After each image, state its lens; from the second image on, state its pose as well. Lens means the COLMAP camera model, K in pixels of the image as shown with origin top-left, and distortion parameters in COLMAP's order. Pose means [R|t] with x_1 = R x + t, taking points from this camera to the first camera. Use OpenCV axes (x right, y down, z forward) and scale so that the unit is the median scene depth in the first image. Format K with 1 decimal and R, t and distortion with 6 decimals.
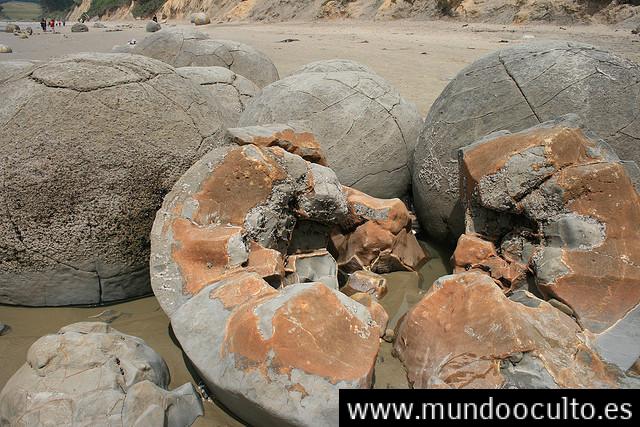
lens RADIAL K [[543.6, 0, 320.3], [0, 543.6, 223.3], [0, 0, 1]] dist [-0.171562, 0.150550]
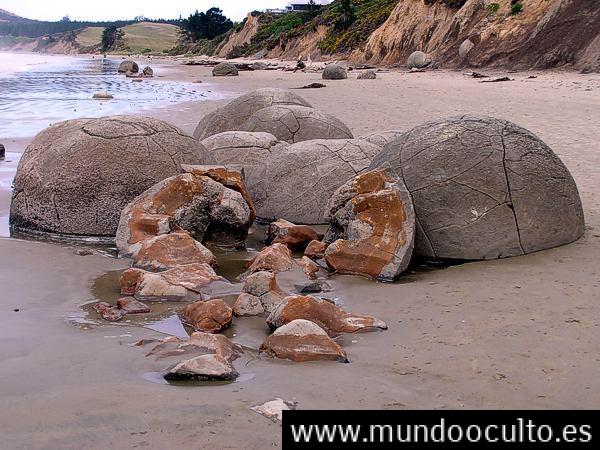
lens RADIAL K [[1134.5, 0, 300.0], [0, 1134.5, 225.0], [0, 0, 1]] dist [-0.180905, 0.001837]
pose [[0.932791, 0.058209, -0.355687, 1.461902], [-0.133662, 0.972369, -0.191400, 0.642135], [0.334718, 0.226078, 0.914797, -2.082184]]
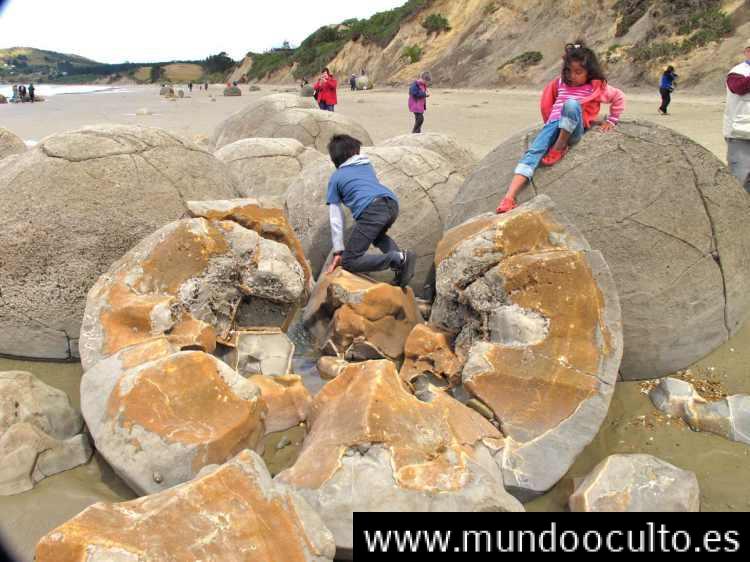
lens RADIAL K [[639.8, 0, 377.6], [0, 639.8, 278.7], [0, 0, 1]] dist [-0.118566, 0.010669]
pose [[0.977193, 0.059060, -0.203977, 0.447592], [-0.072643, 0.995566, -0.059755, 0.015884], [0.199544, 0.073210, 0.977150, -0.091251]]
